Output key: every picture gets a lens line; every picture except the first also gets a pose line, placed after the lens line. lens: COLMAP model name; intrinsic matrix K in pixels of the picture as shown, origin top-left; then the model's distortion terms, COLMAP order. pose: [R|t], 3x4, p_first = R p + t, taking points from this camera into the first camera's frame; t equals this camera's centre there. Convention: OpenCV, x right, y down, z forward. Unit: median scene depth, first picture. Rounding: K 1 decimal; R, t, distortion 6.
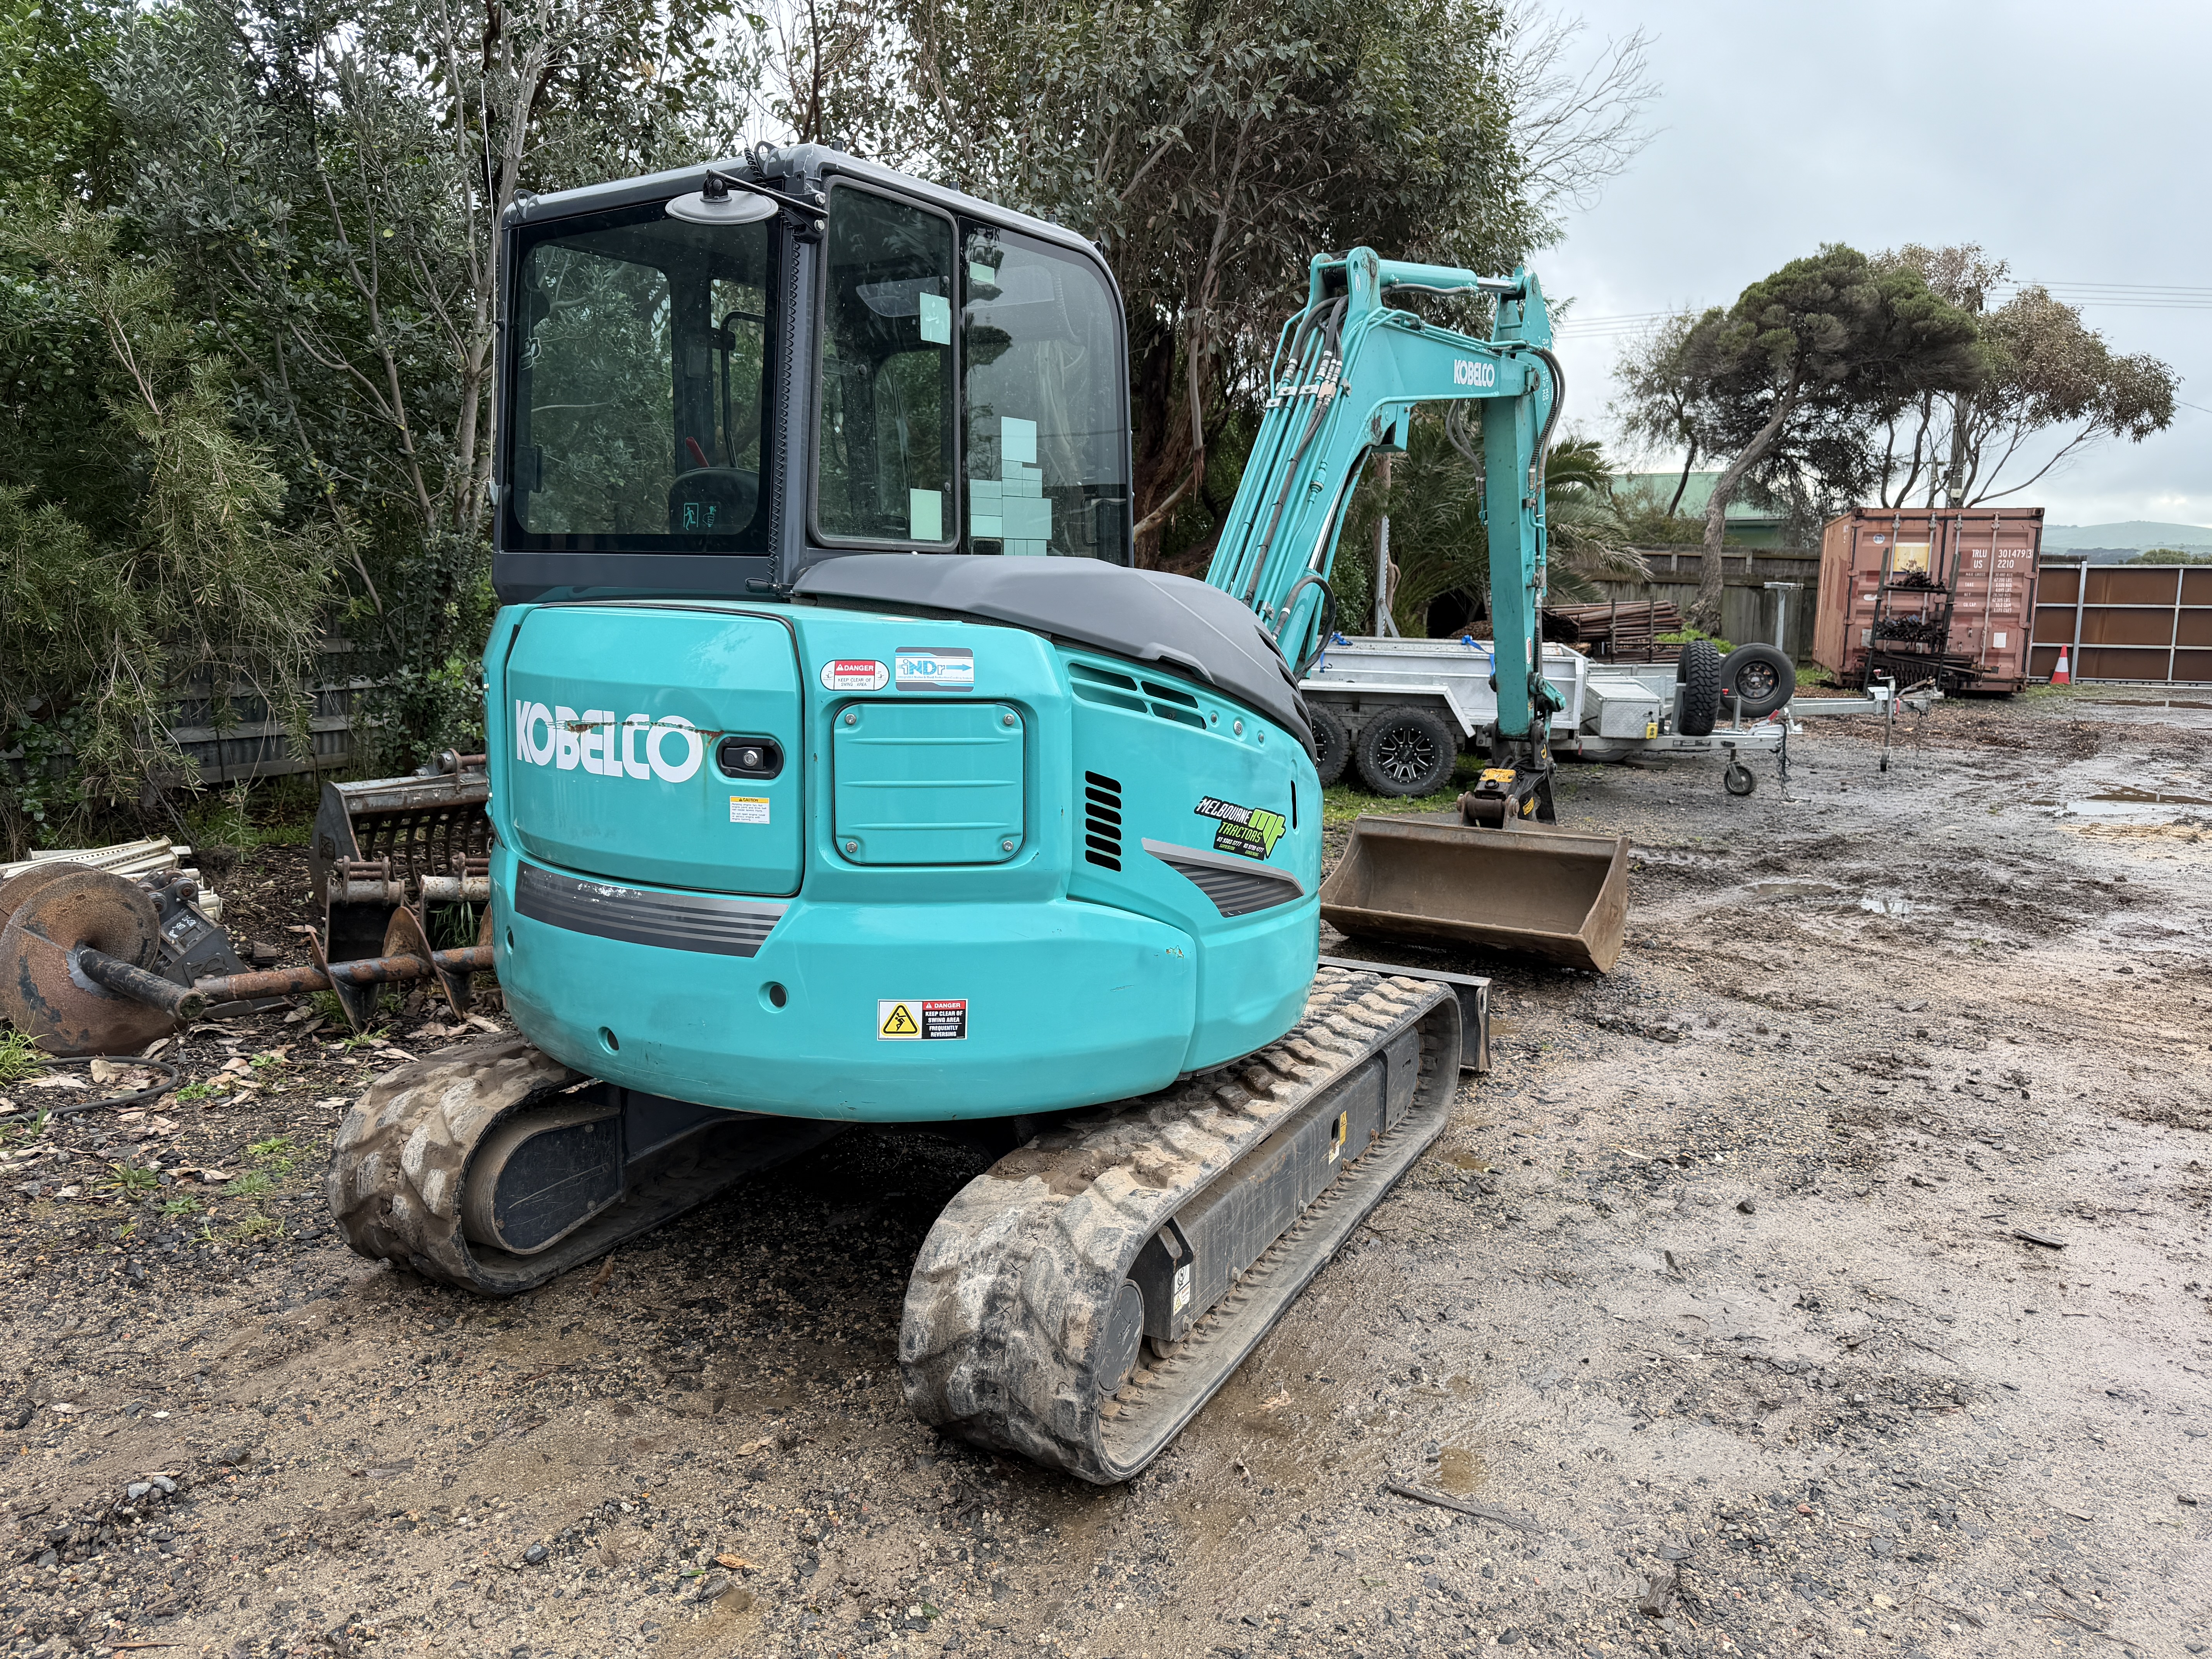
lens RADIAL K [[1536.2, 0, 1103.6], [0, 1536.2, 819.4], [0, 0, 1]] dist [0.078243, -0.102175]
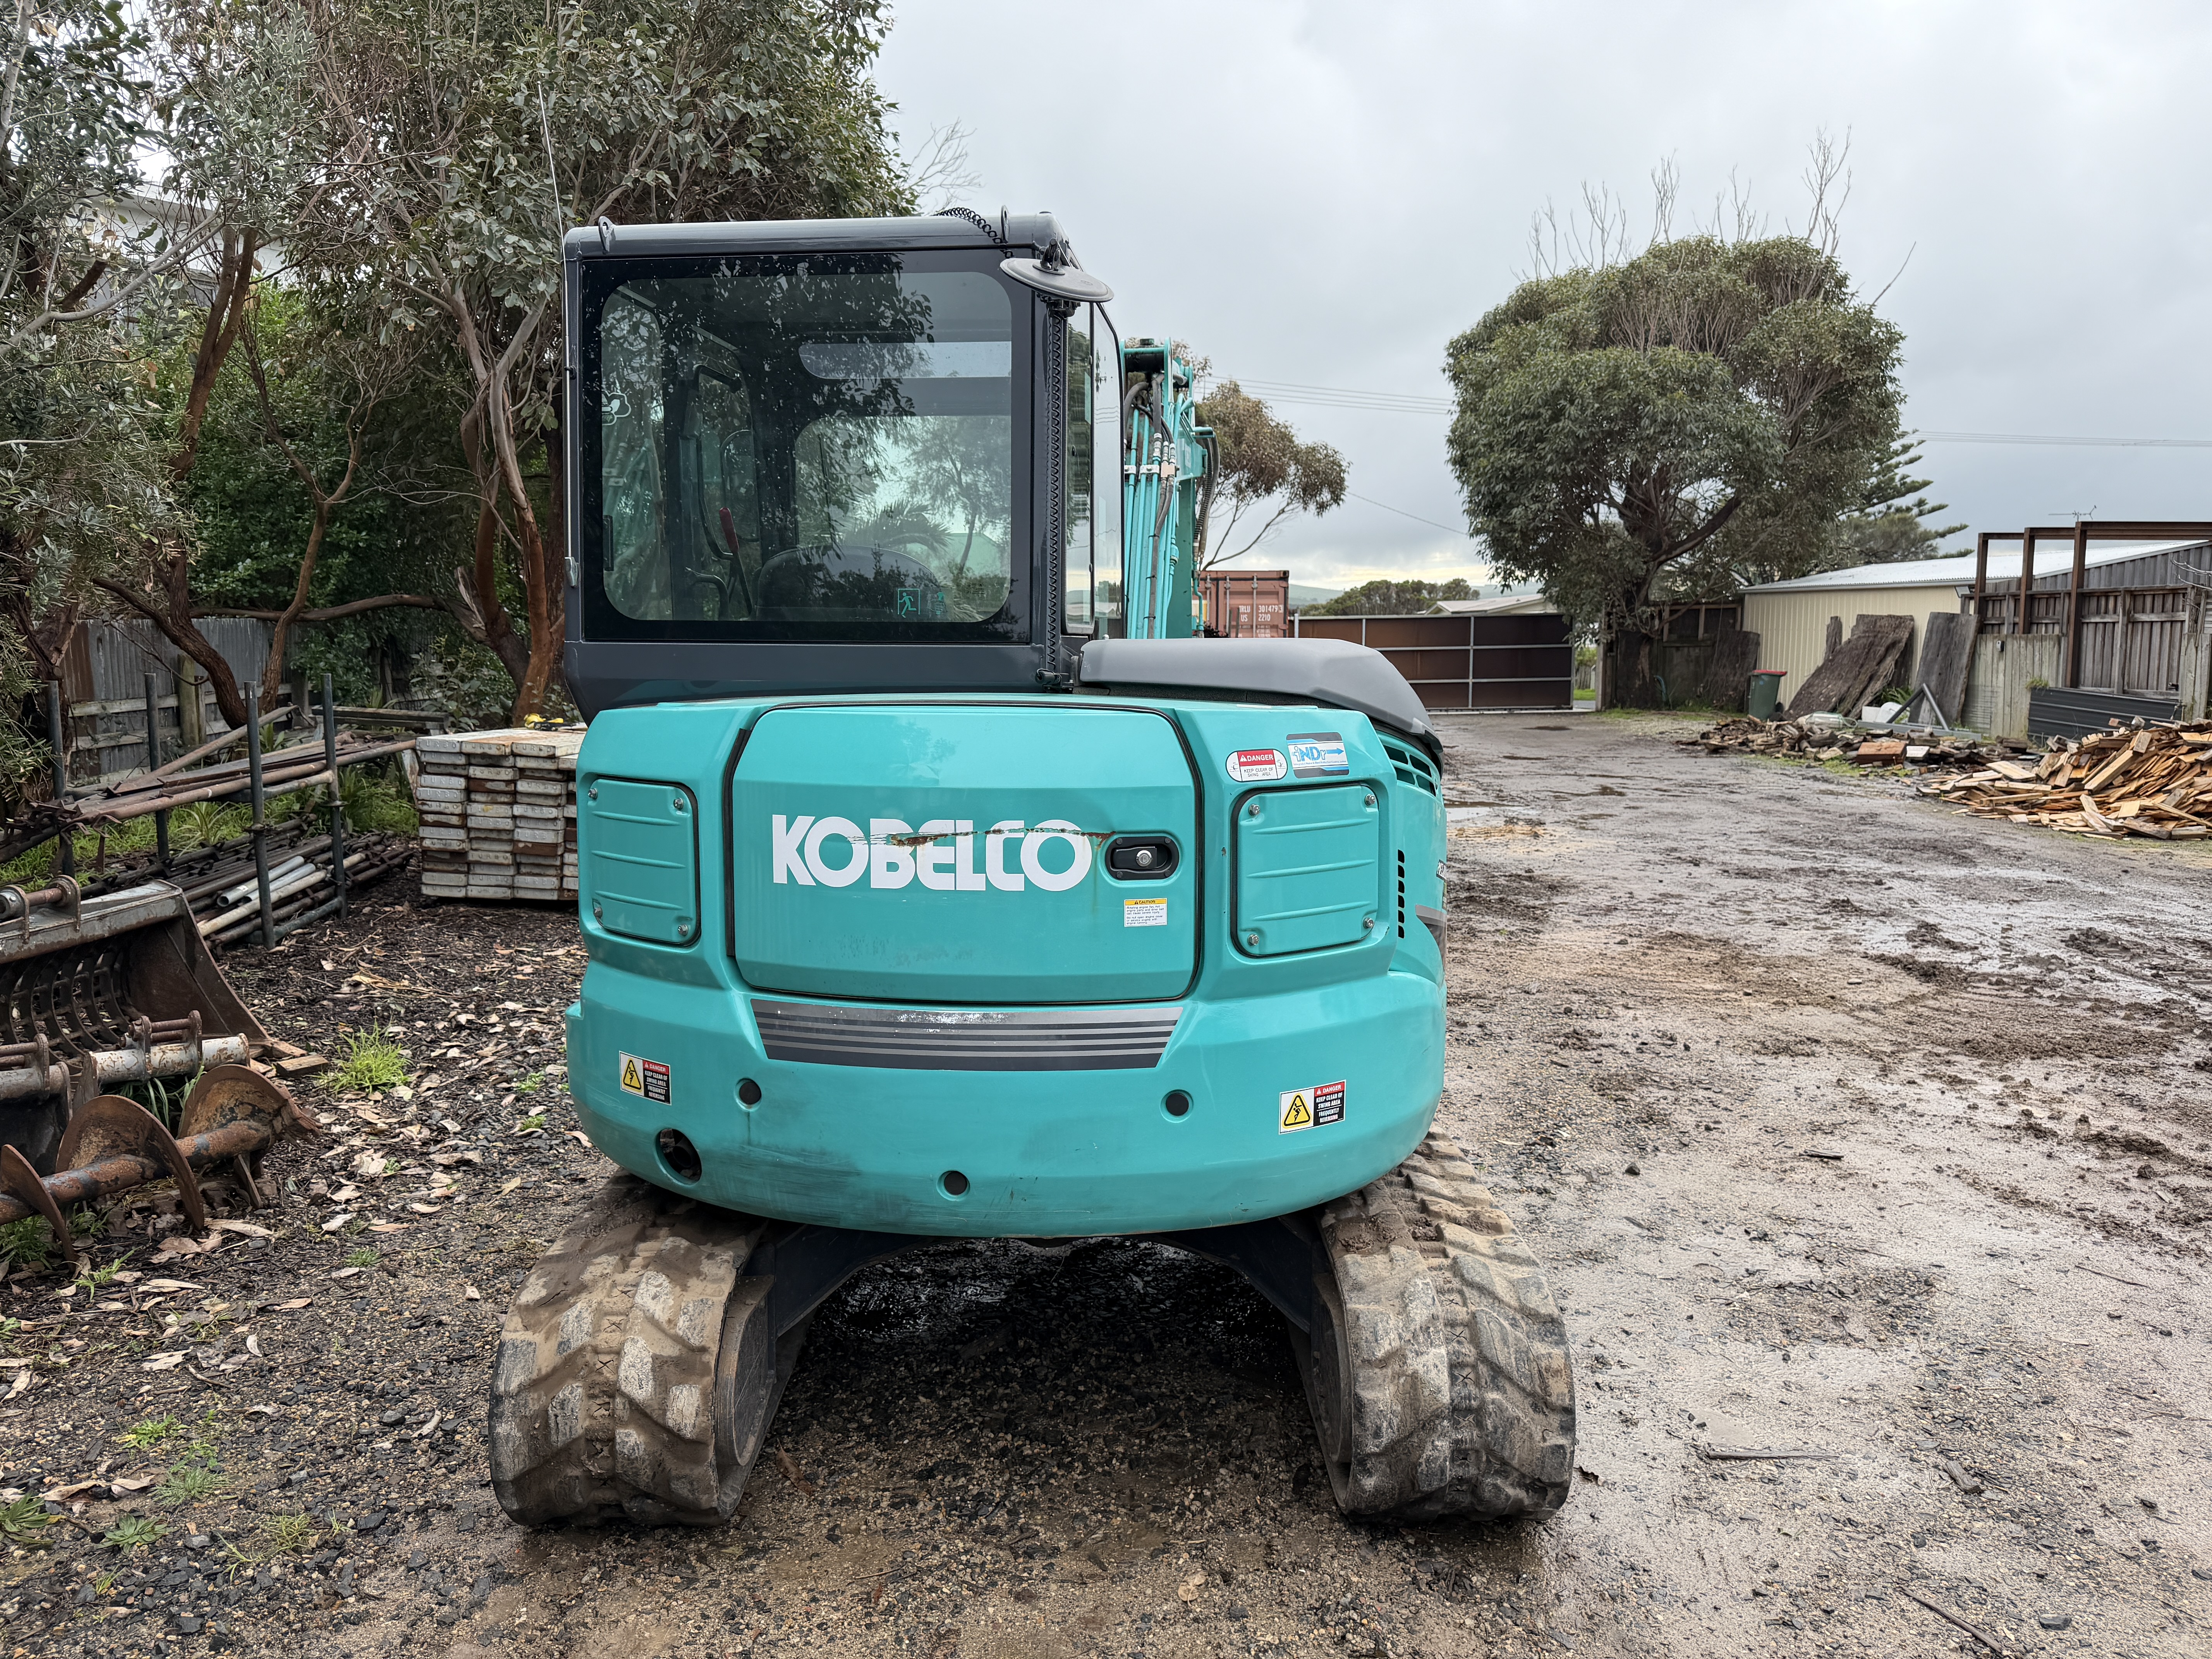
lens RADIAL K [[1536.2, 0, 1103.6], [0, 1536.2, 819.4], [0, 0, 1]] dist [0.078243, -0.102175]
pose [[0.887356, -0.069915, 0.455754, -0.610002], [0.084711, 0.996332, -0.012092, -0.048581], [-0.453237, 0.049337, 0.890024, 0.150520]]
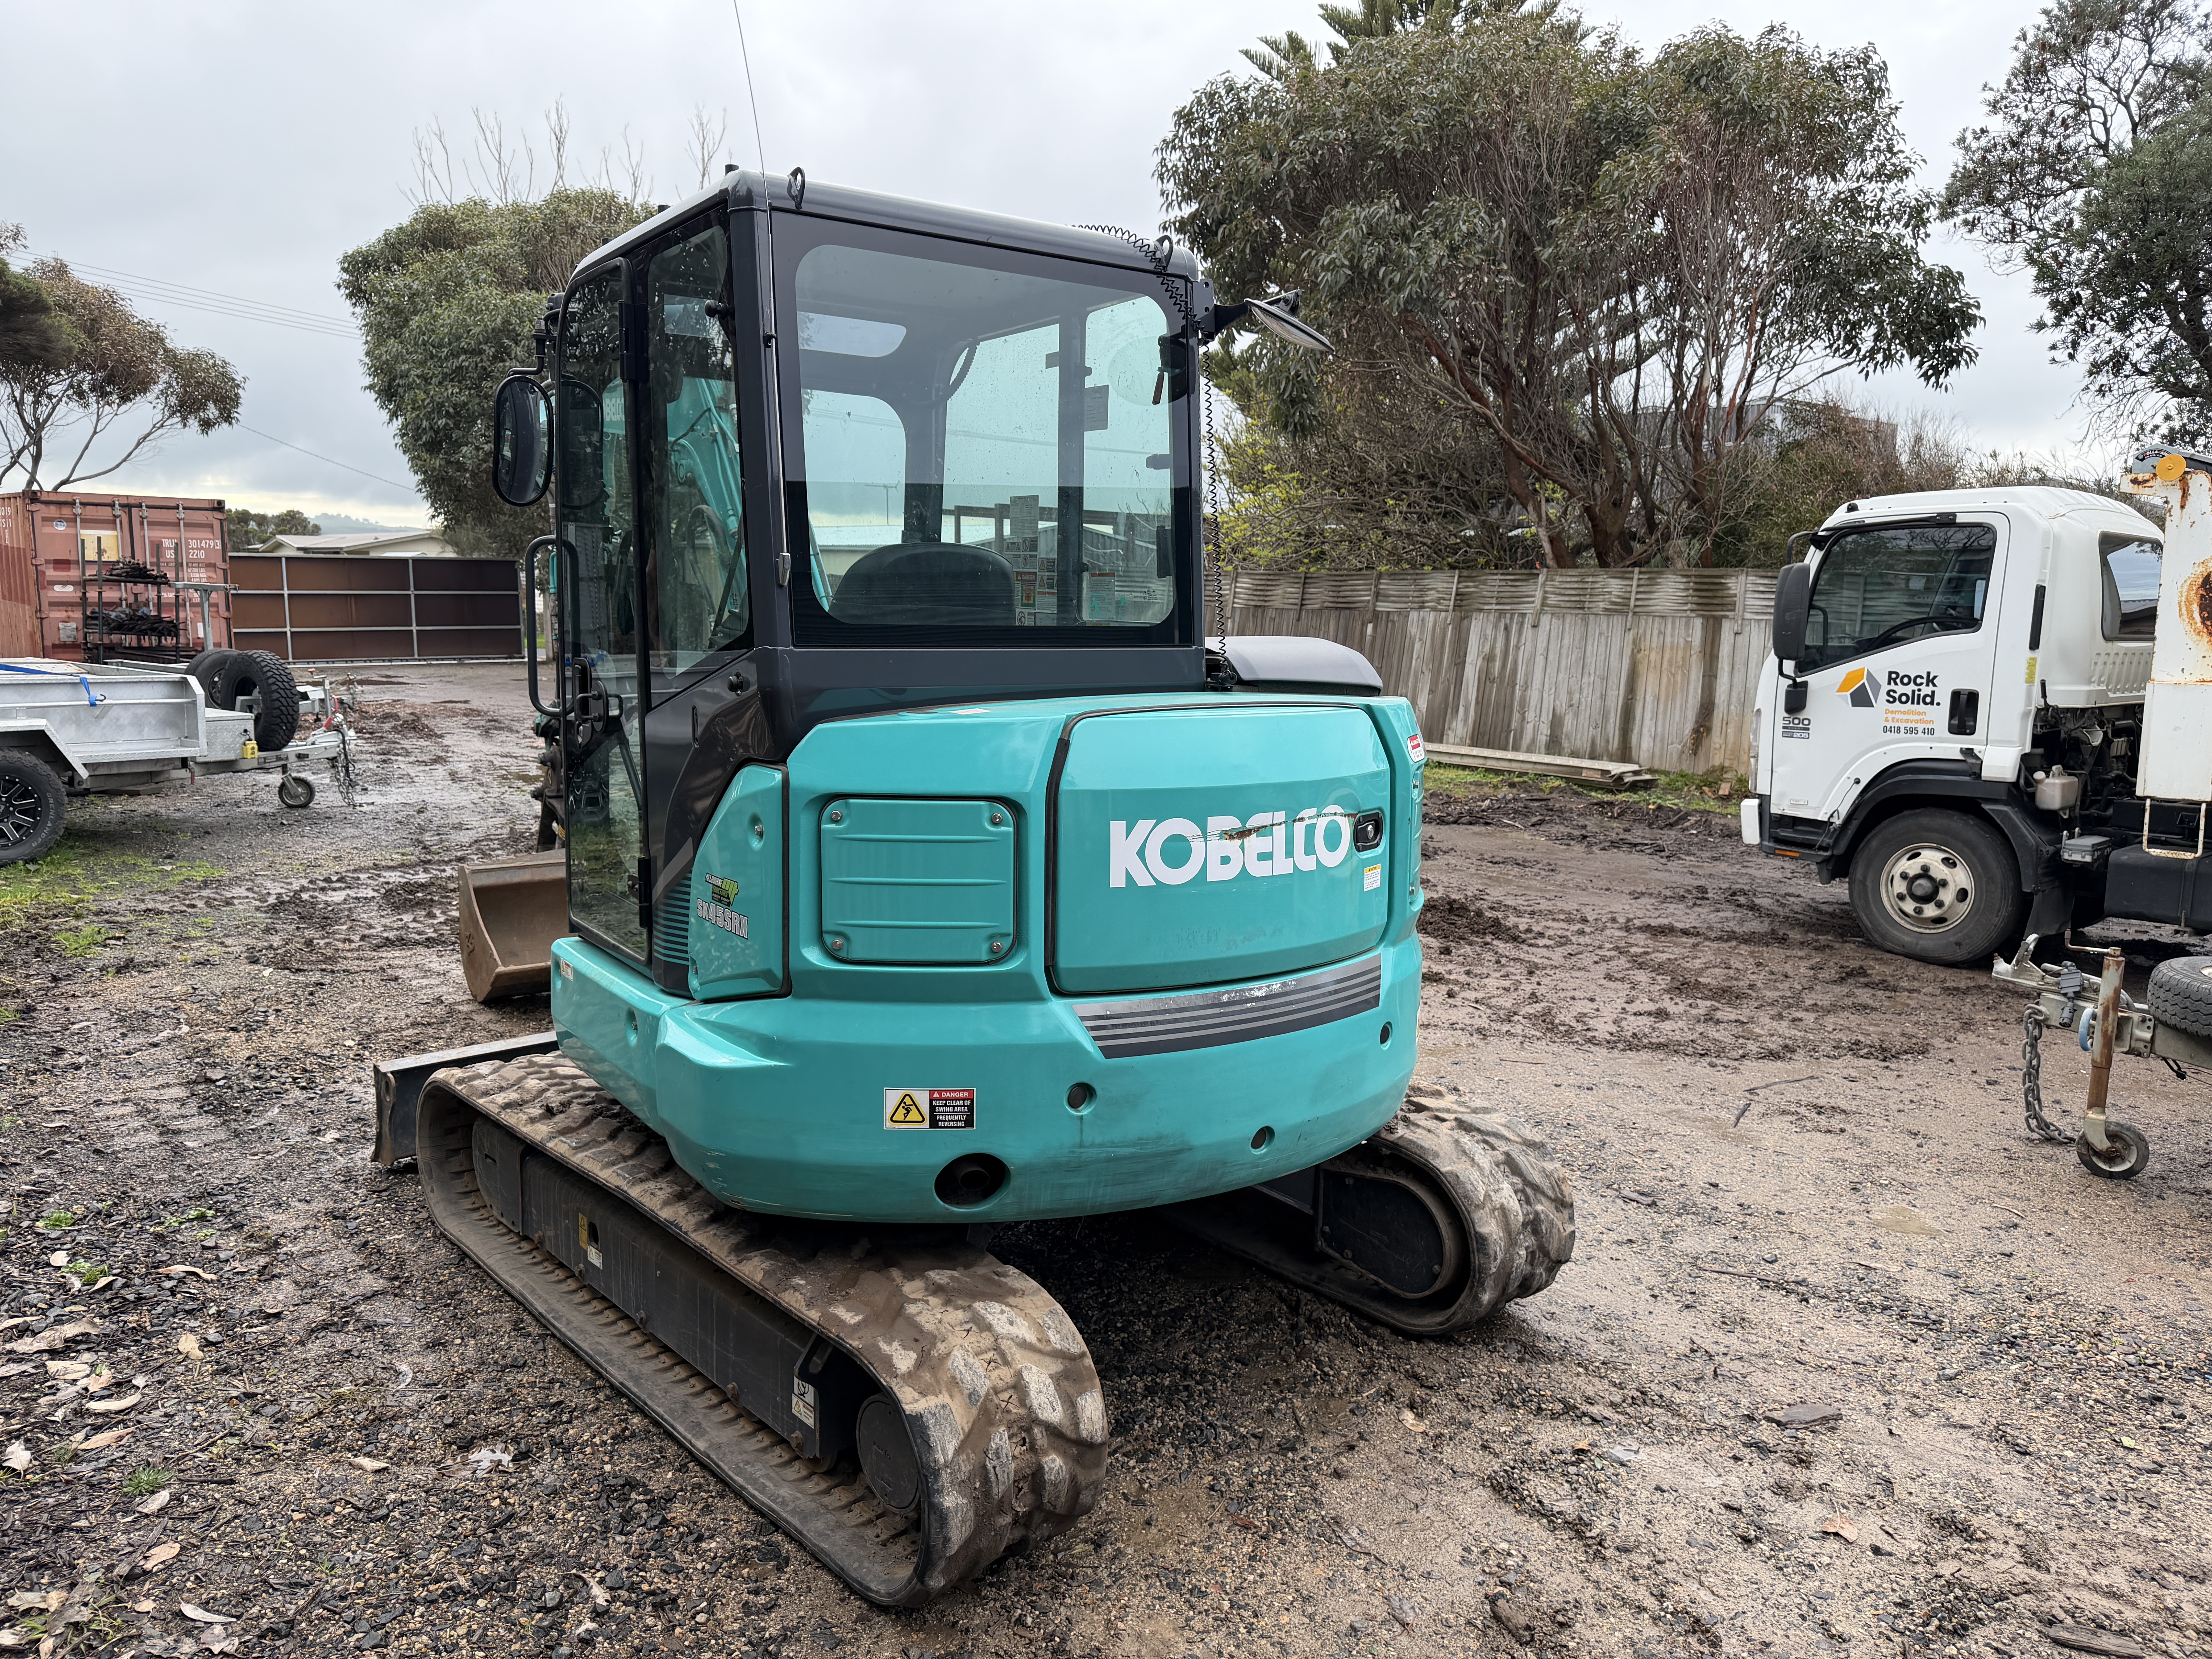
lens RADIAL K [[1536.2, 0, 1103.6], [0, 1536.2, 819.4], [0, 0, 1]] dist [0.078243, -0.102175]
pose [[0.364090, -0.144745, 0.920047, -1.191856], [0.129857, 0.986090, 0.103747, -0.170339], [-0.922267, 0.081701, 0.377822, 0.674736]]
